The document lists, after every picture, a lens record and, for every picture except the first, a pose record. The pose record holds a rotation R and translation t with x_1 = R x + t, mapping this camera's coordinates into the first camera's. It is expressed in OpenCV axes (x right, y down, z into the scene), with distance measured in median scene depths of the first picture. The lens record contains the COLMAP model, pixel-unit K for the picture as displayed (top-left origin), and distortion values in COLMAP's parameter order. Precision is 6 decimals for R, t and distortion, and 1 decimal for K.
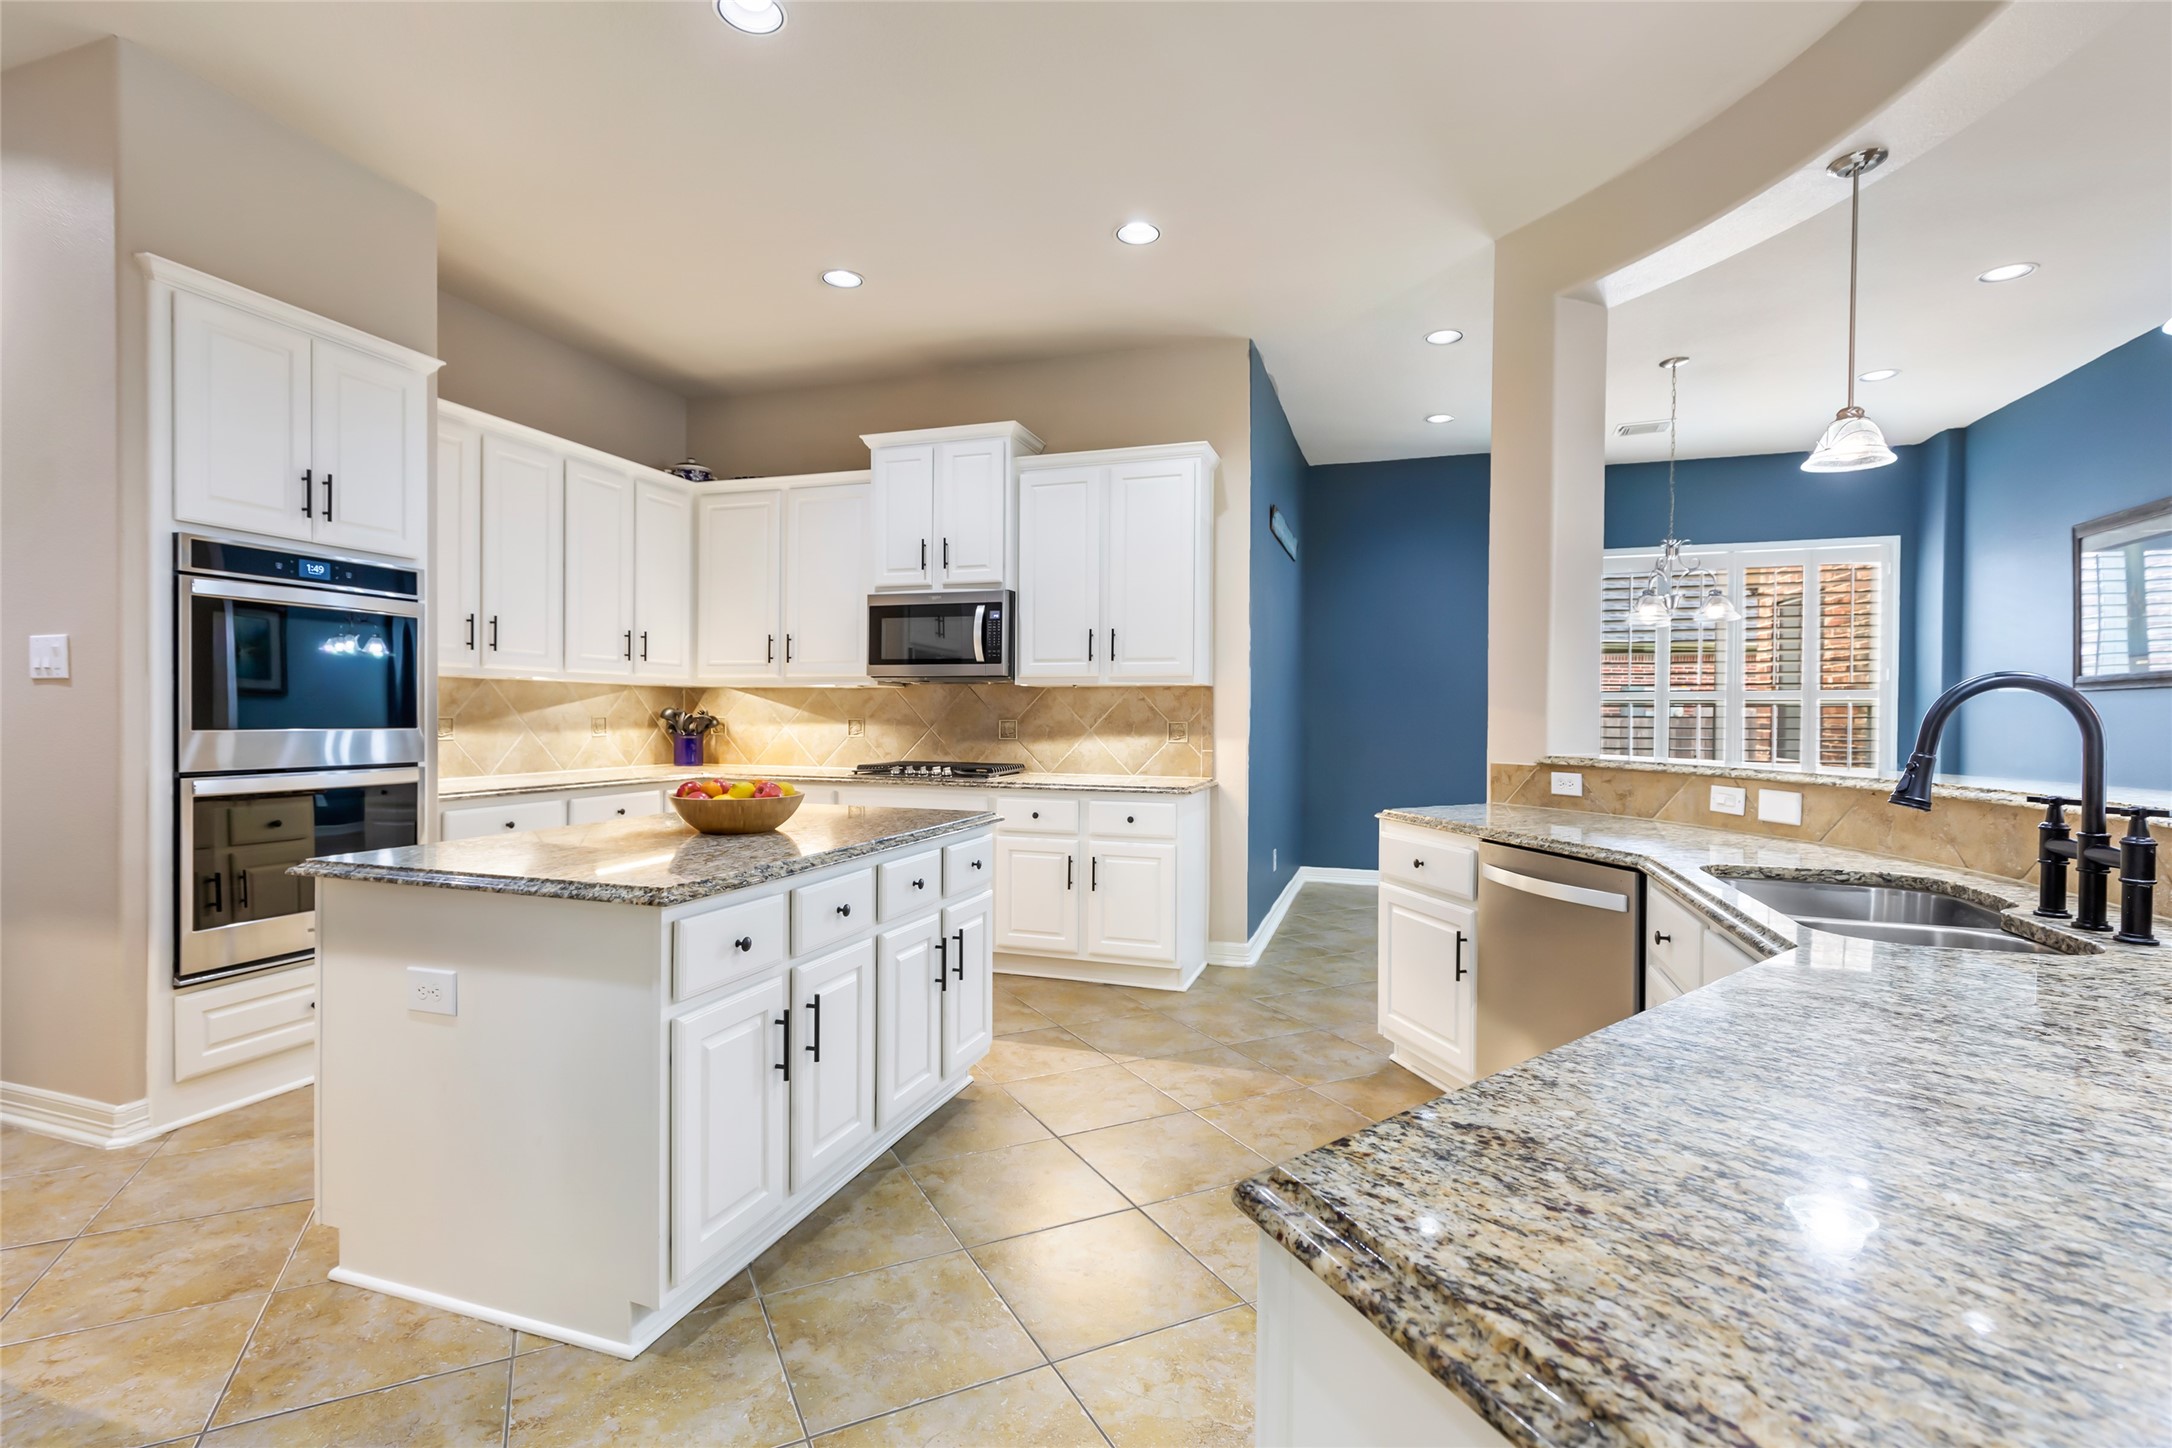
lens RADIAL K [[1023.3, 0, 1080.2], [0, 1023.3, 723.3], [0, 0, 1]] dist [0.009865, -0.002032]
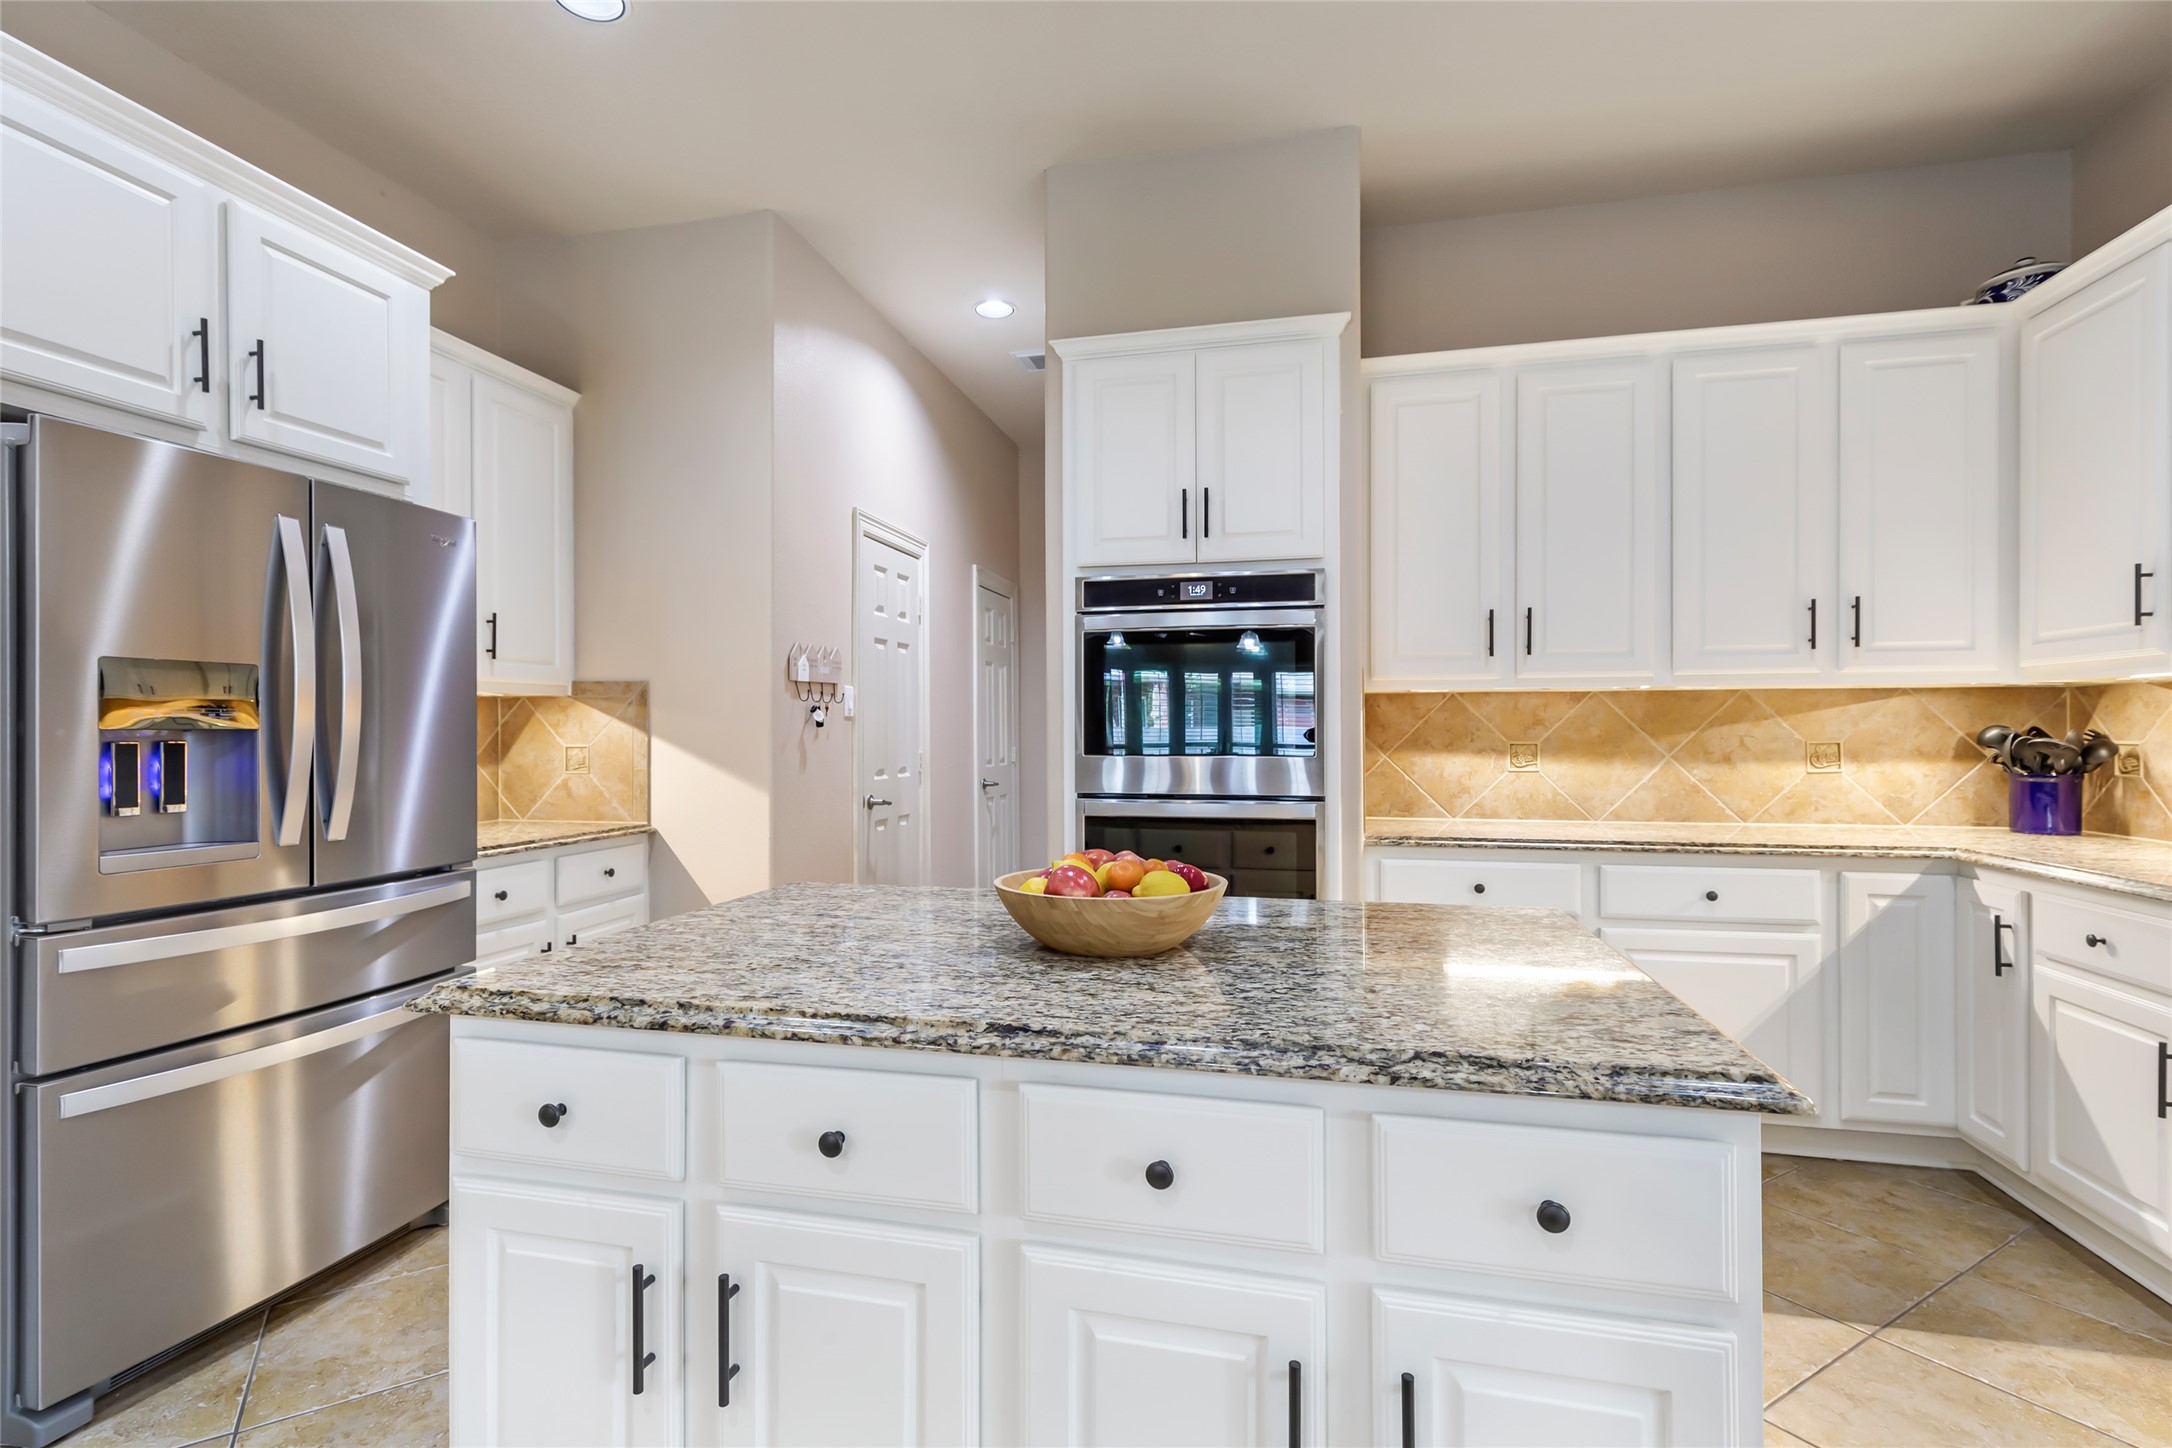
lens RADIAL K [[1023.3, 0, 1073.6], [0, 1023.3, 731.2], [0, 0, 1]] dist [0.009865, -0.002032]
pose [[0.075092, -0.008674, -0.997139, 0.136550], [-0.004314, 0.999950, -0.009024, -0.005539], [0.997167, 0.004980, 0.075051, 0.544974]]
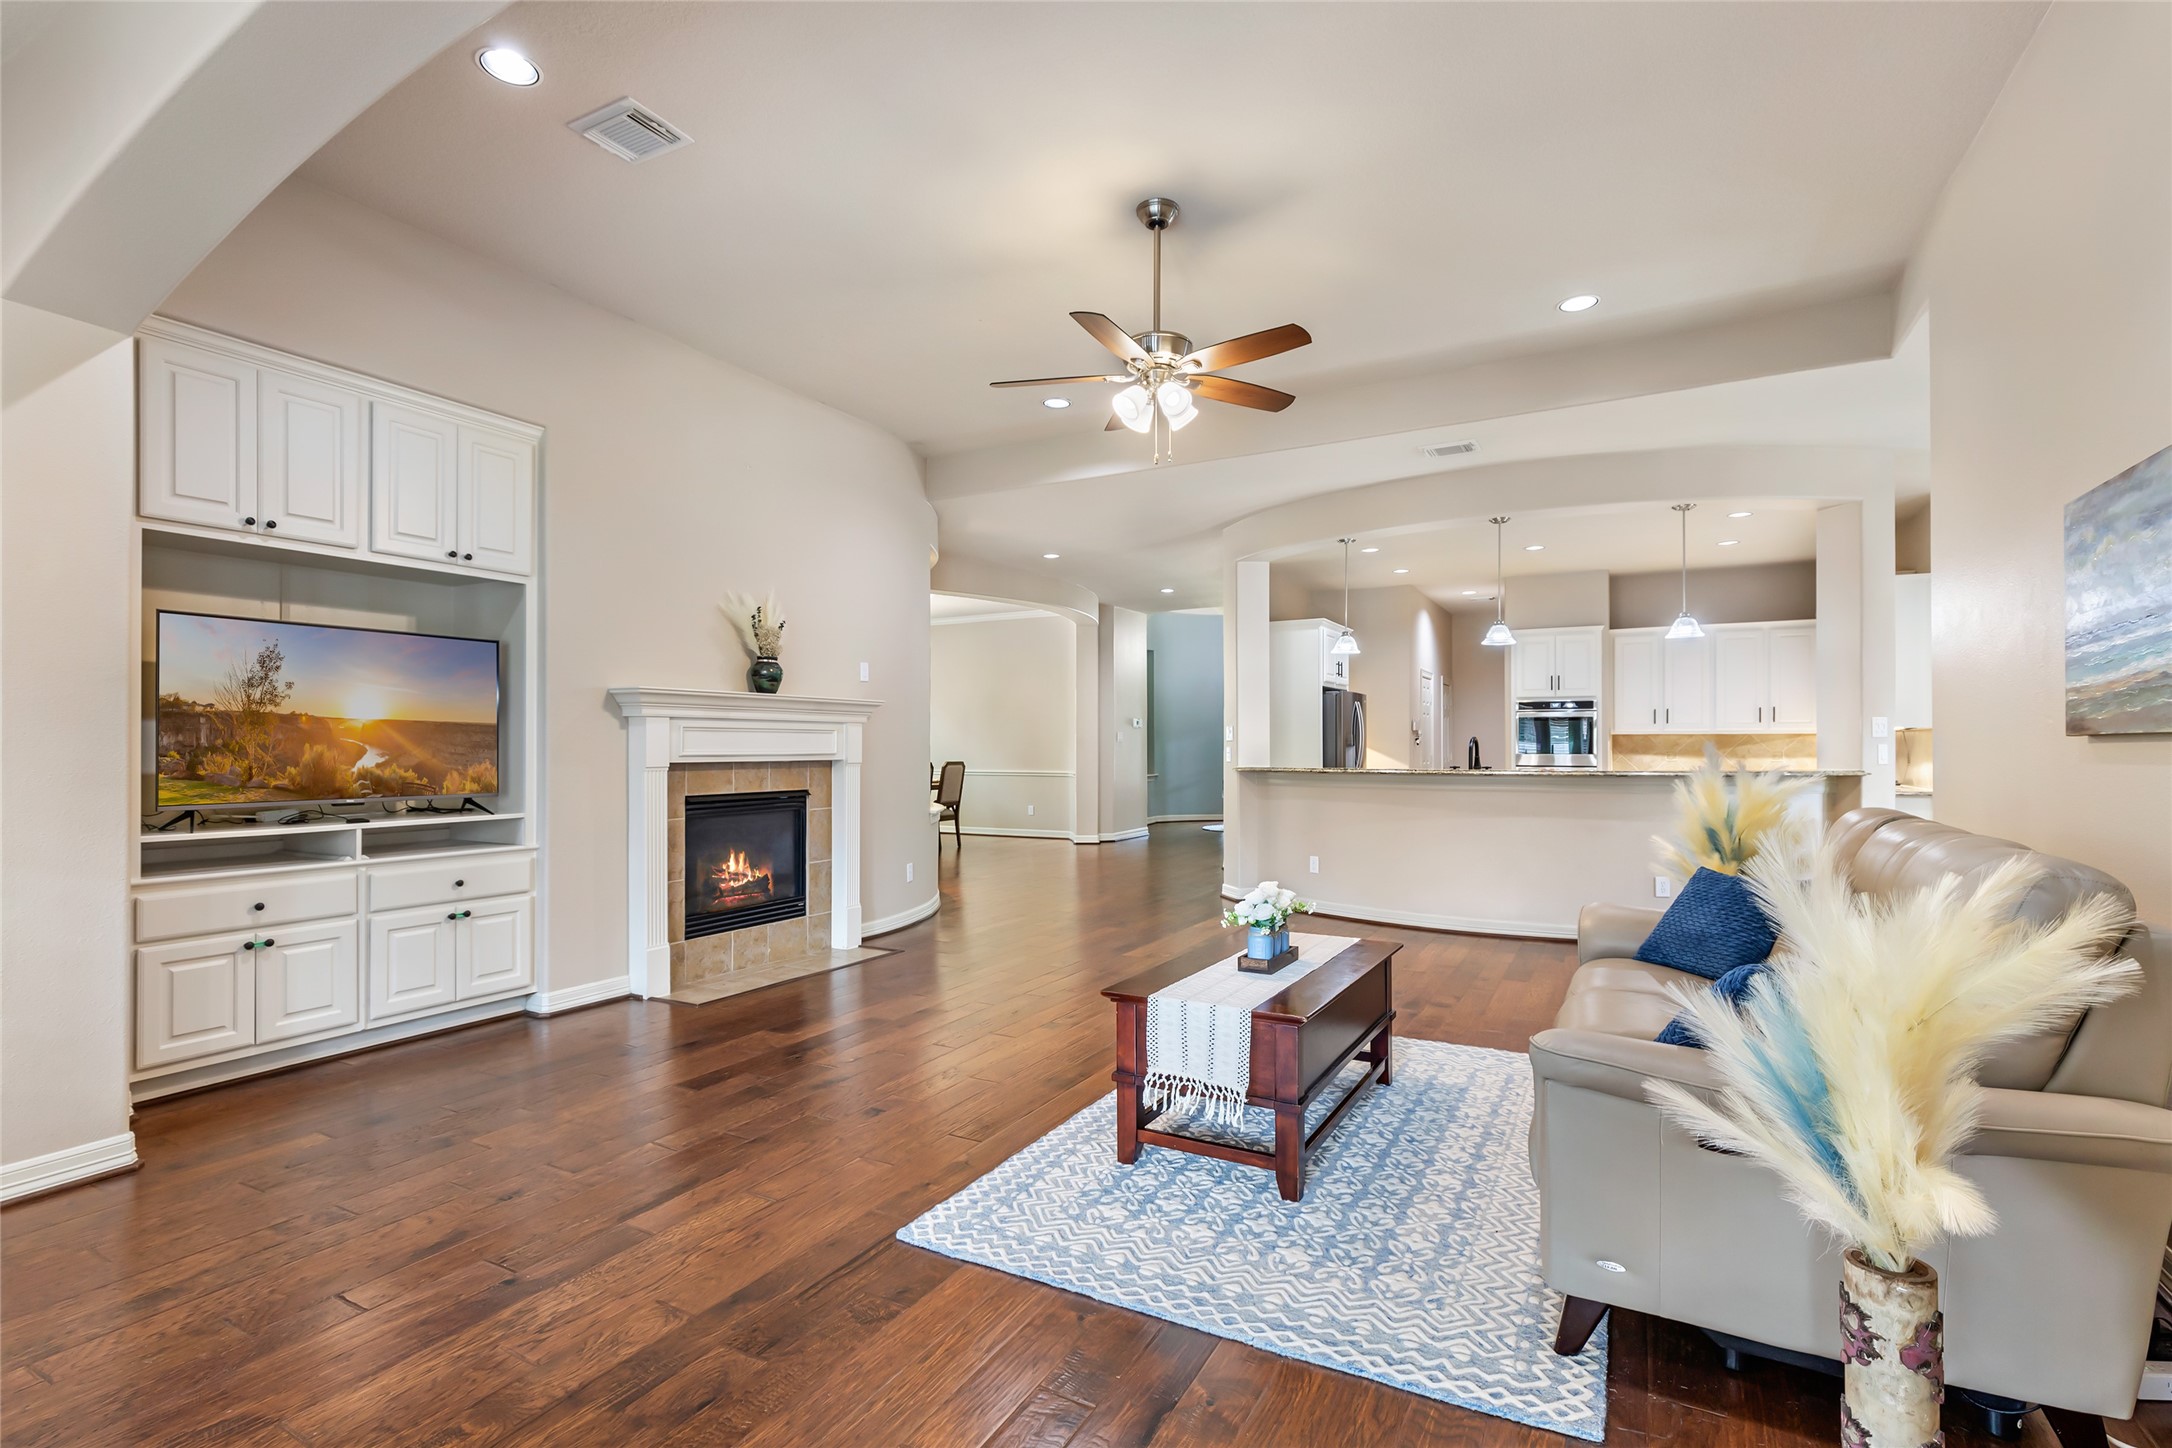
lens RADIAL K [[1023.3, 0, 1058.8], [0, 1023.3, 741.8], [0, 0, 1]] dist [0.009865, -0.002032]
pose [[-0.187543, -0.011522, -0.982189, 1.857156], [-0.010607, 0.999897, -0.009704, 0.010943], [0.982199, 0.008598, -0.187646, 0.038029]]
